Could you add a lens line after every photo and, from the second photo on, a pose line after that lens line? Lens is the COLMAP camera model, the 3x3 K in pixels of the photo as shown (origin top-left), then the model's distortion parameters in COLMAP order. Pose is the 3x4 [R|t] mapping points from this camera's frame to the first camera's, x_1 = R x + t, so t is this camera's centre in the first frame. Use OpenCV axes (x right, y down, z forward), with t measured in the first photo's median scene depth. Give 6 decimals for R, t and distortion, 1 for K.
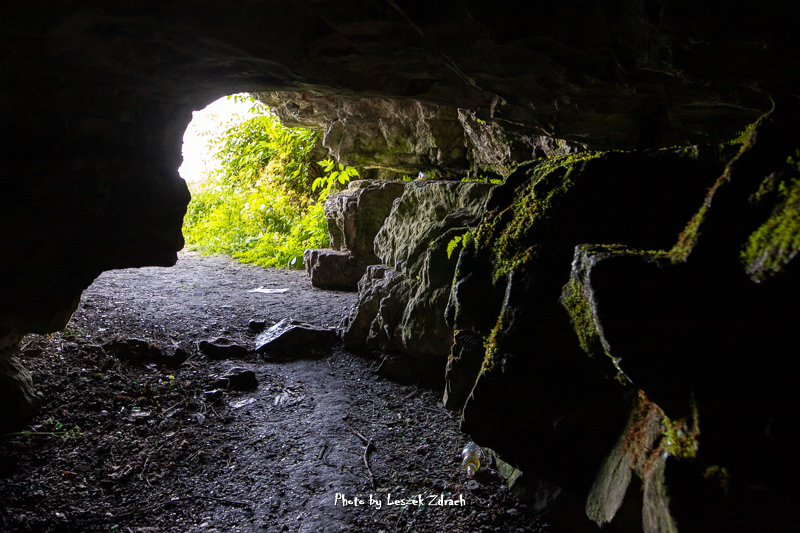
lens RADIAL K [[1516.9, 0, 400.0], [0, 1516.9, 266.5], [0, 0, 1]] dist [0.030001, 0.040477]
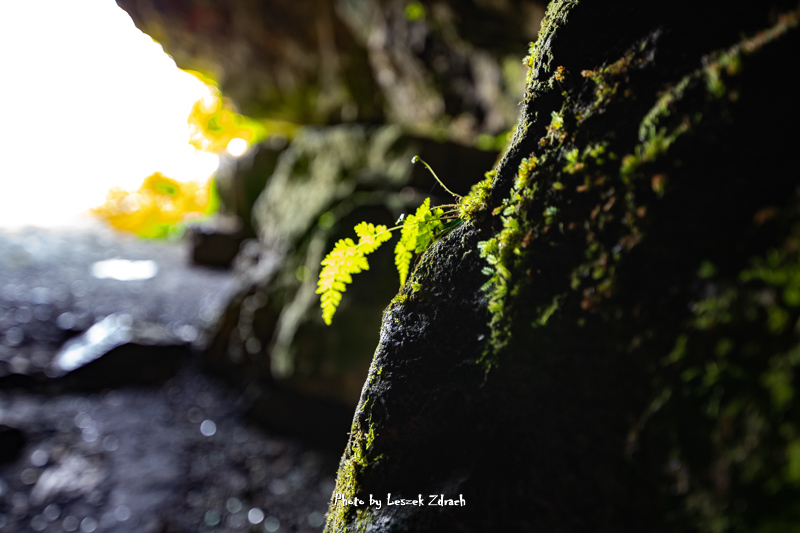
lens RADIAL K [[1516.9, 0, 400.0], [0, 1516.9, 266.5], [0, 0, 1]] dist [0.030001, 0.040477]
pose [[0.997766, 0.030274, 0.059552, 0.012436], [-0.031400, 0.999344, 0.018057, -0.007408], [-0.058966, -0.019886, 0.998062, 0.332556]]
